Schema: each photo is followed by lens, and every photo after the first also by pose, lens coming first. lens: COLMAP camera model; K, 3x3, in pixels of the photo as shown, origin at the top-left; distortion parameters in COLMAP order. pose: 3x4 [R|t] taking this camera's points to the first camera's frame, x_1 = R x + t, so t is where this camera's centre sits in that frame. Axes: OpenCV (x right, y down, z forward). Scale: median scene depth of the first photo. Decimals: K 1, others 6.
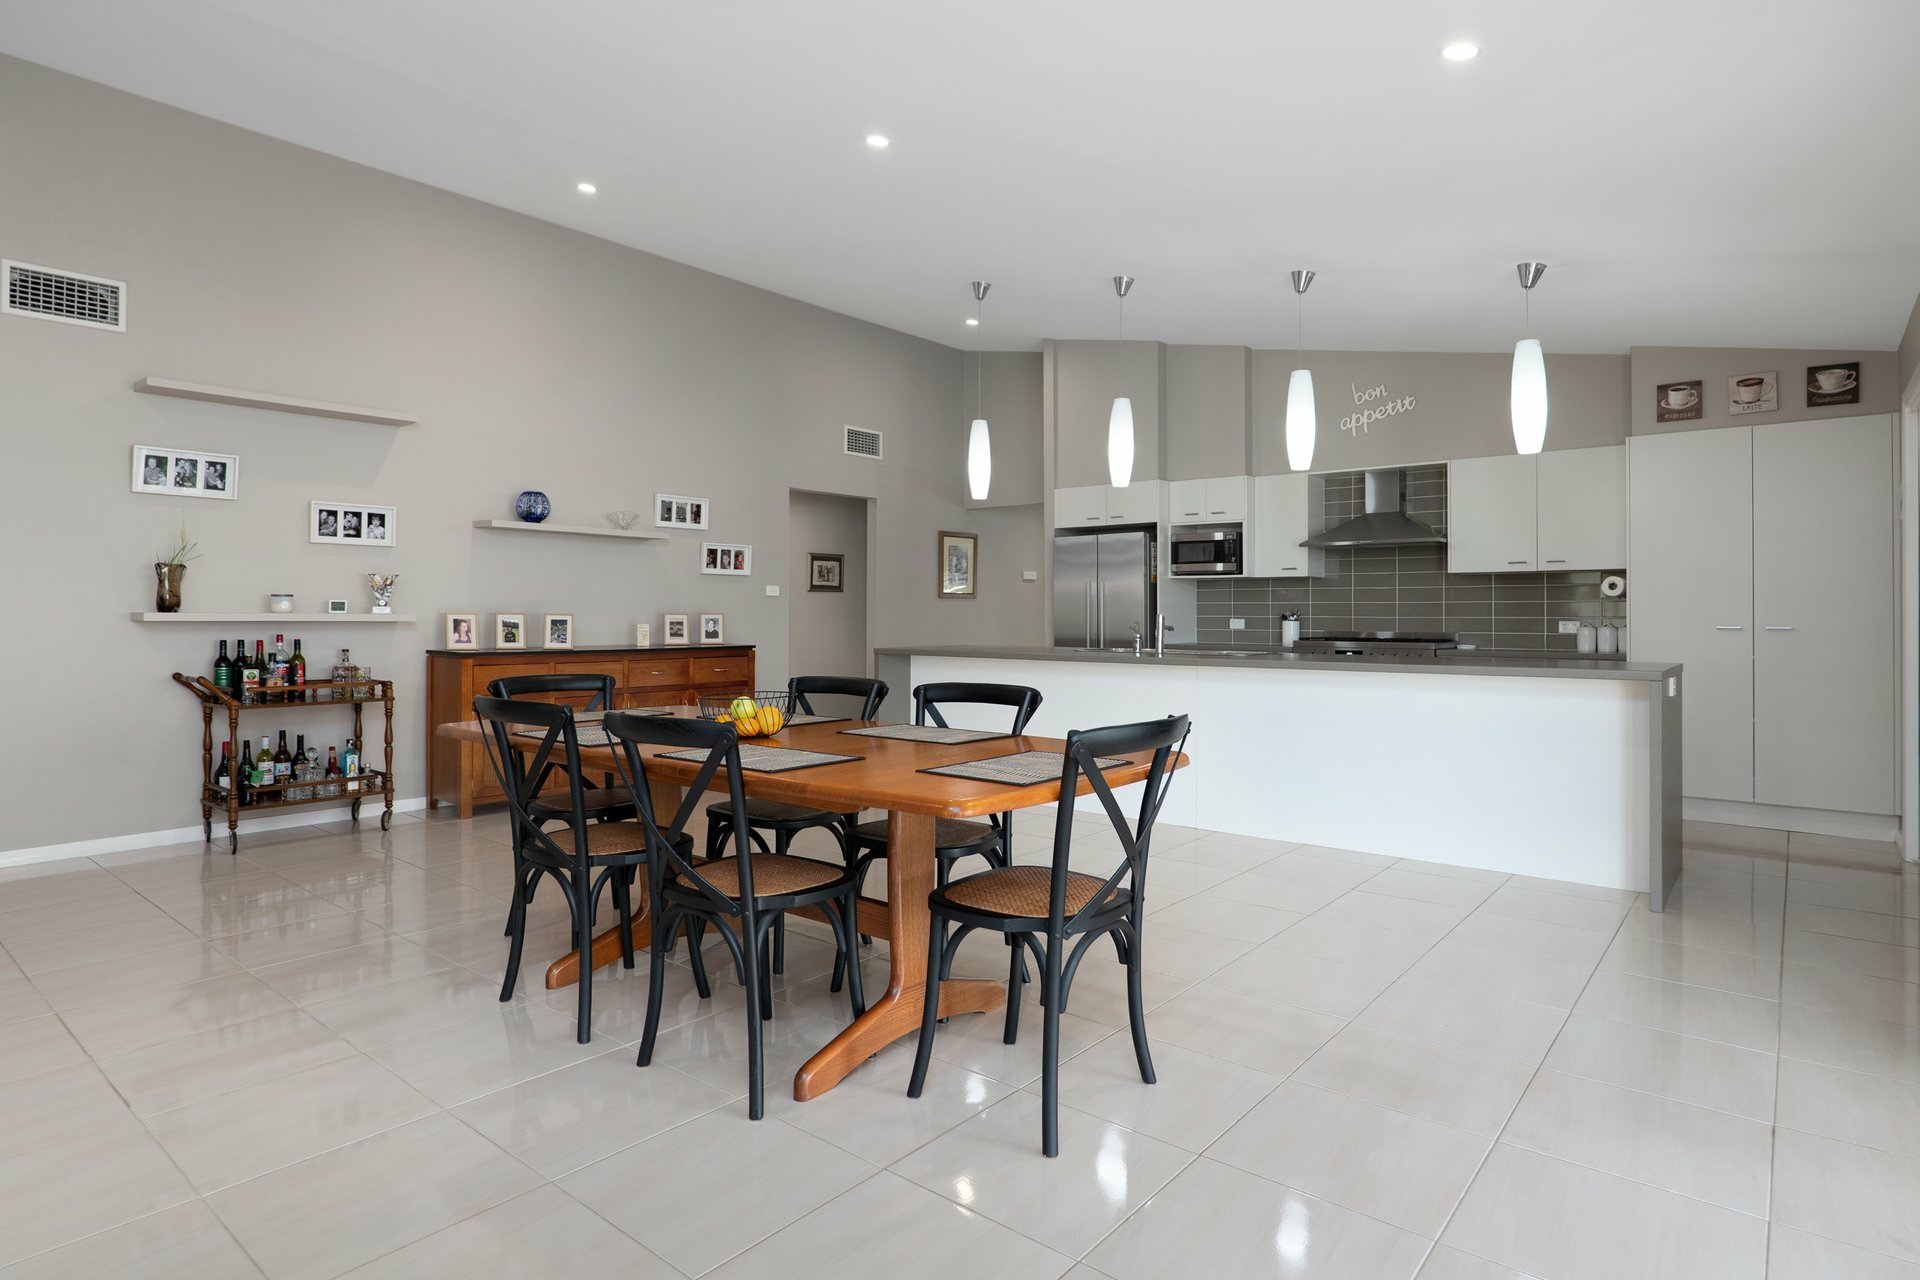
lens RADIAL K [[1023.4, 0, 951.4], [0, 1023.4, 628.8], [0, 0, 1]] dist [-0.022199, 0.007372]
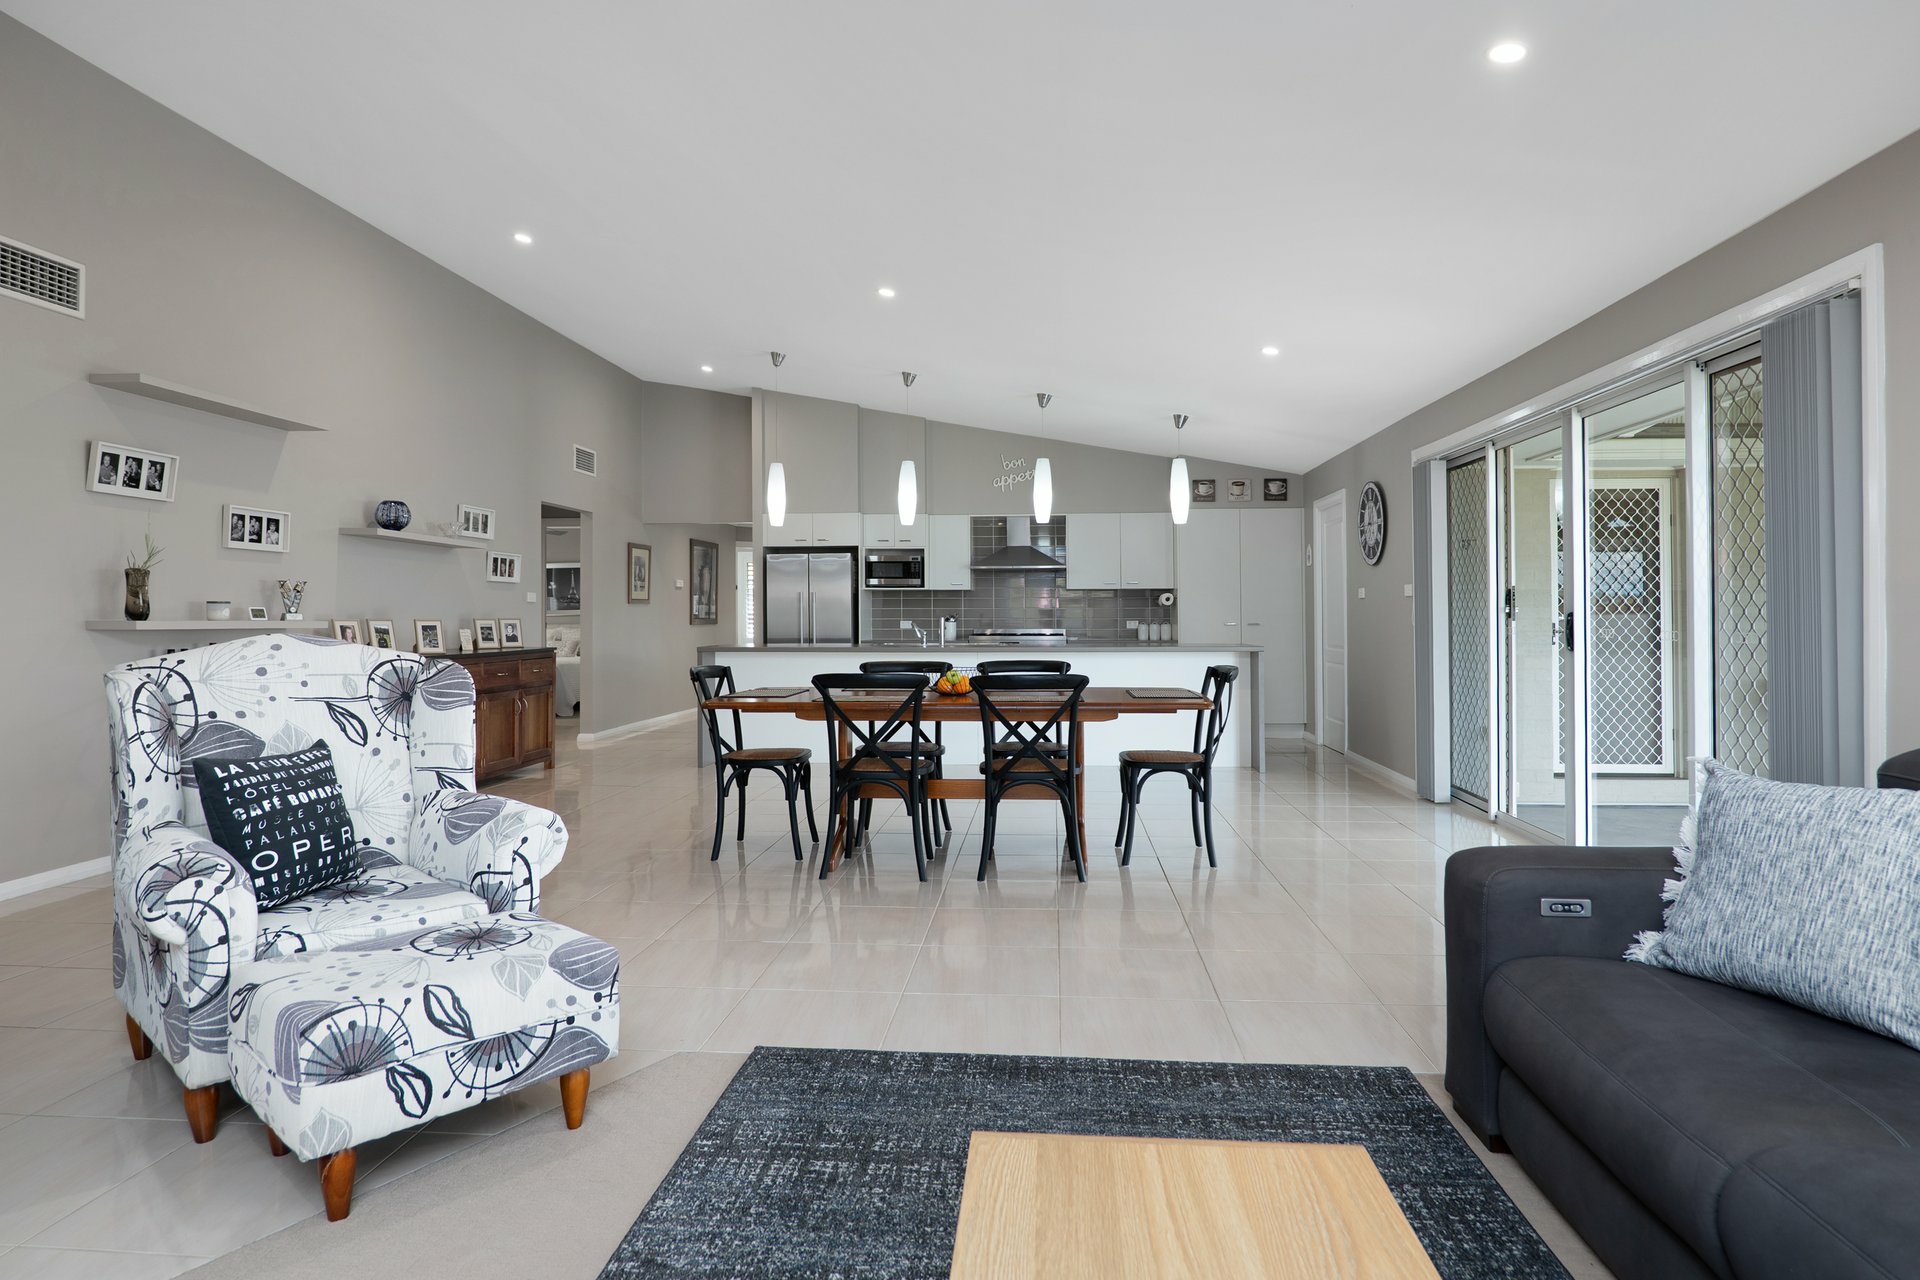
lens RADIAL K [[1023.4, 0, 951.4], [0, 1023.4, 628.8], [0, 0, 1]] dist [-0.022199, 0.007372]
pose [[0.829794, -0.010892, 0.557963, -0.560366], [0.012184, 0.999925, 0.001400, -0.000538], [-0.557936, 0.005636, 0.829865, -0.174008]]
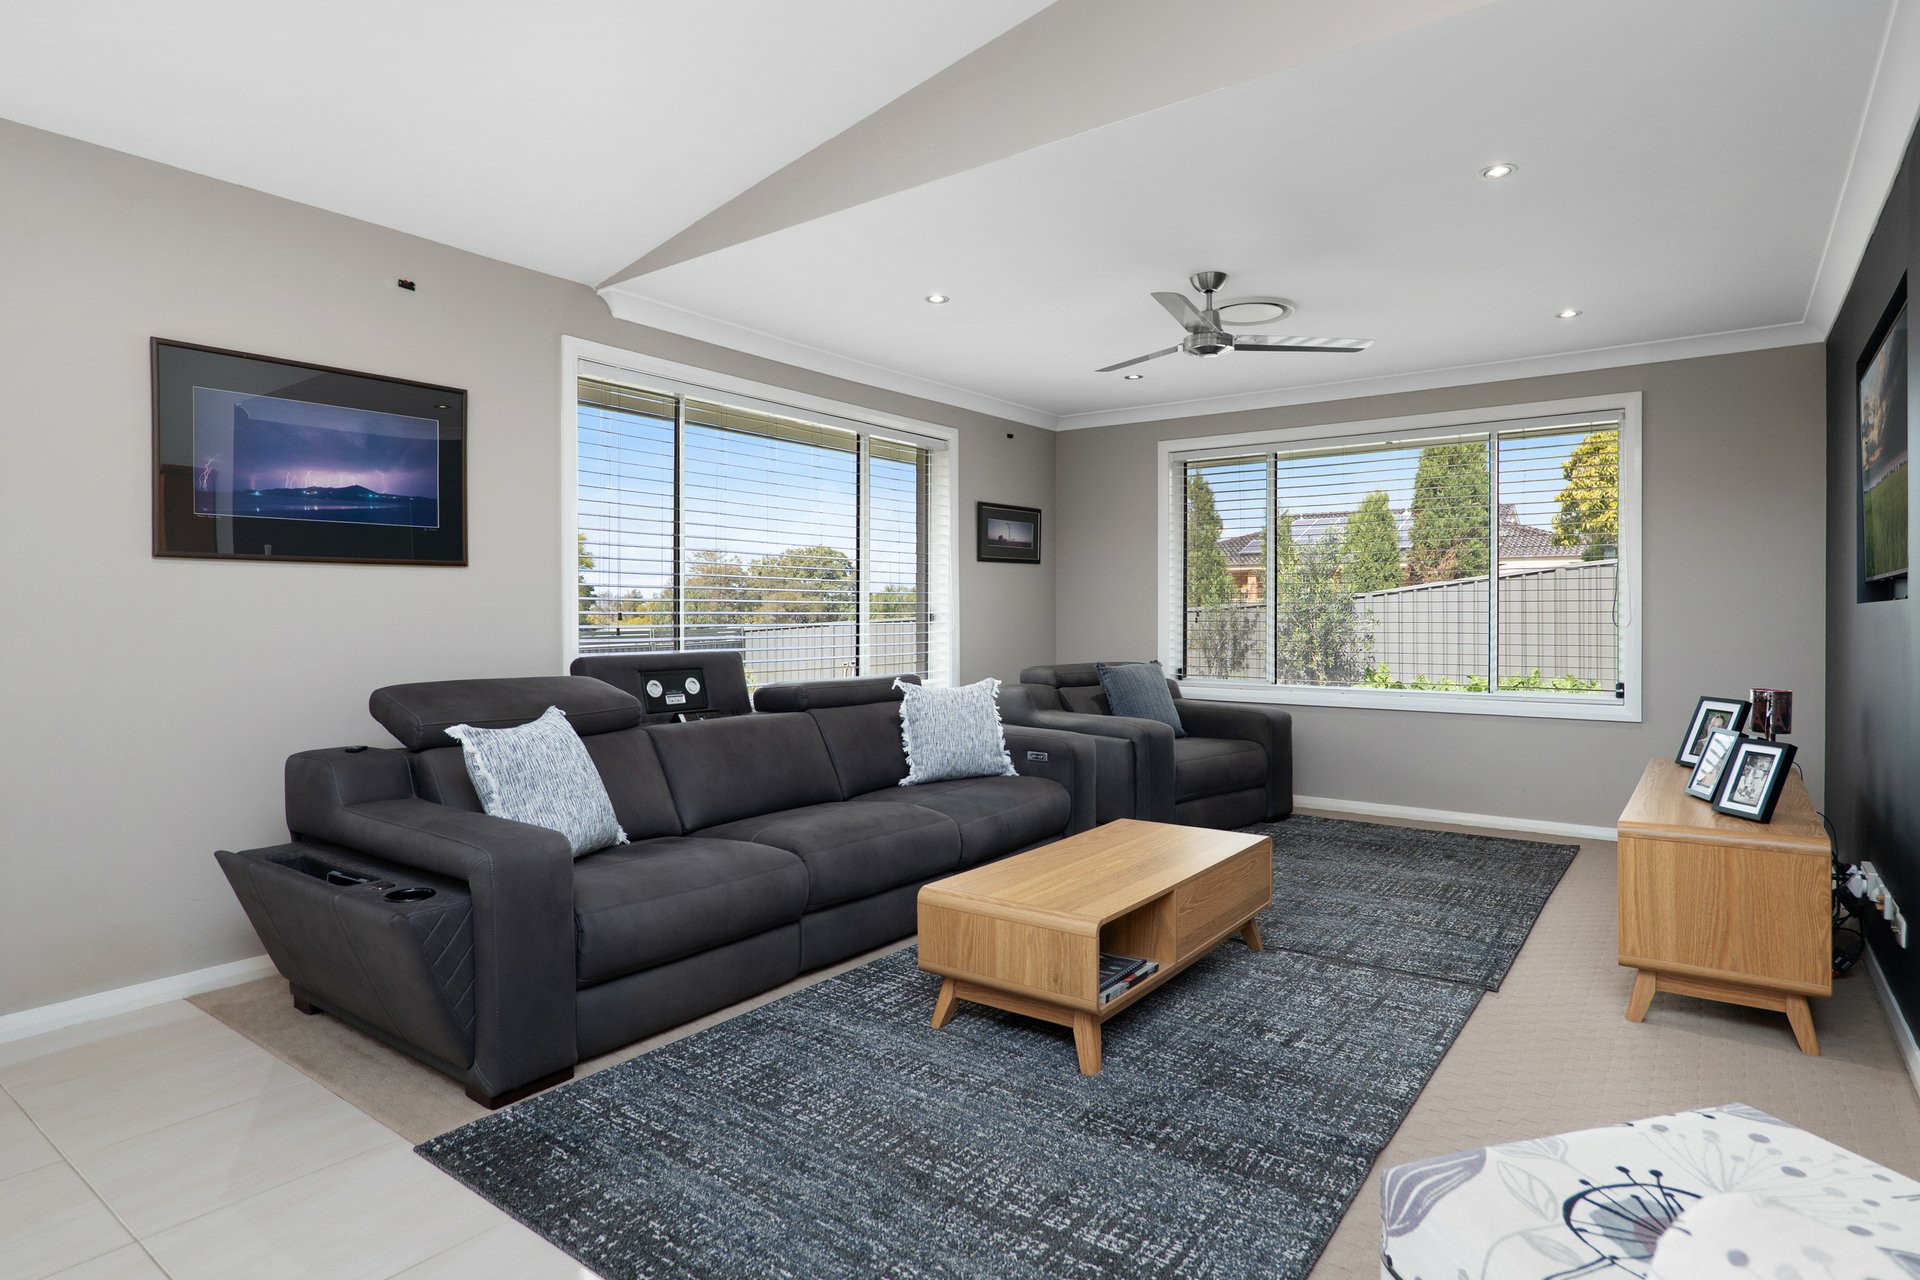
lens RADIAL K [[1023.4, 0, 951.4], [0, 1023.4, 628.8], [0, 0, 1]] dist [-0.022199, 0.007372]
pose [[-0.999341, -0.000636, -0.036289, -0.331224], [-0.001523, 0.999700, 0.024429, -0.009481], [0.036263, 0.024468, -0.999043, 0.478513]]
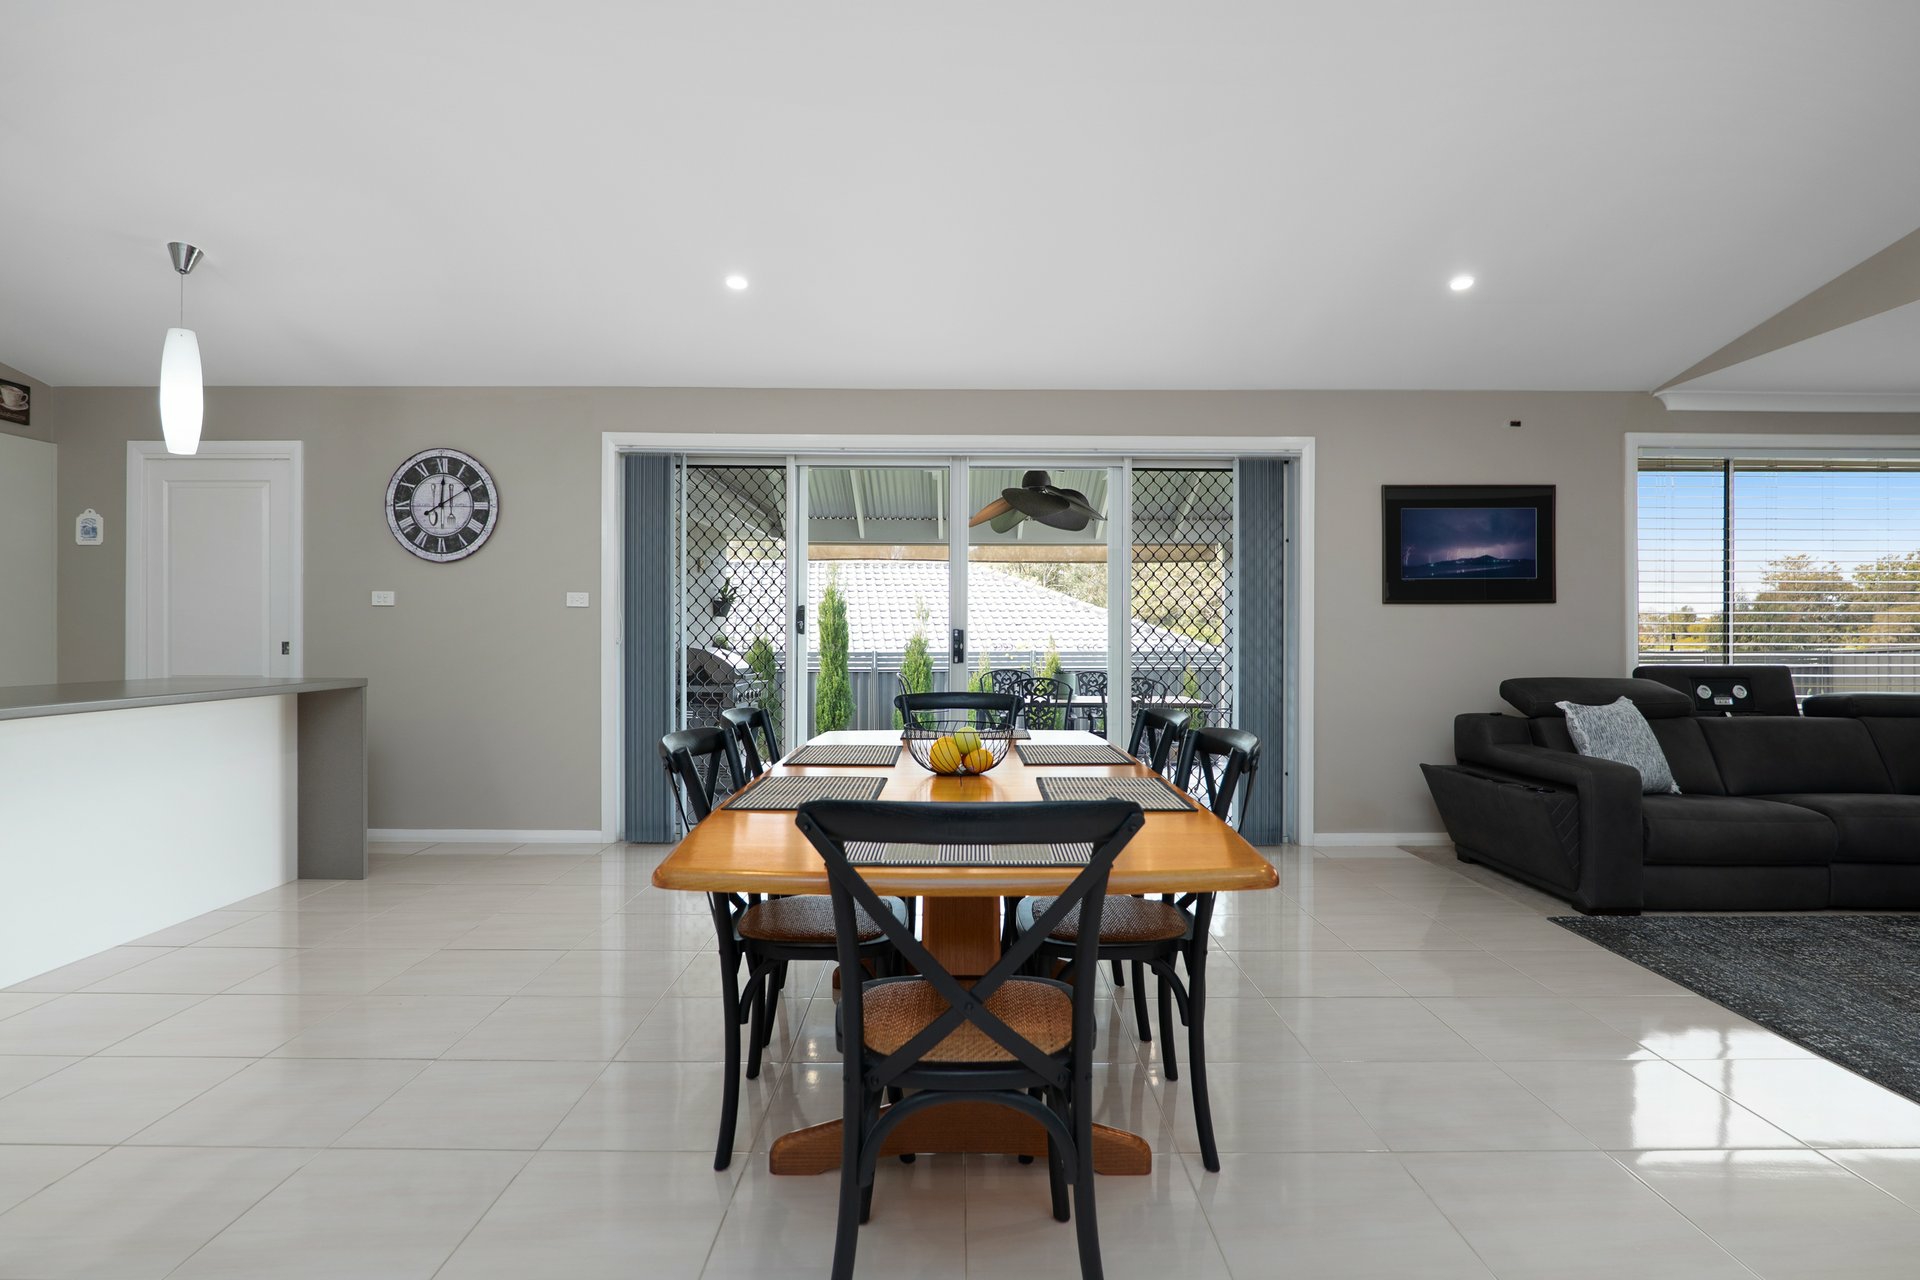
lens RADIAL K [[1023.4, 0, 951.4], [0, 1023.4, 628.8], [0, 0, 1]] dist [-0.022199, 0.007372]
pose [[-0.627784, 0.001004, 0.778387, -0.416033], [0.006742, 0.999969, 0.004148, -0.014672], [-0.778358, 0.007851, -0.627771, 0.791295]]
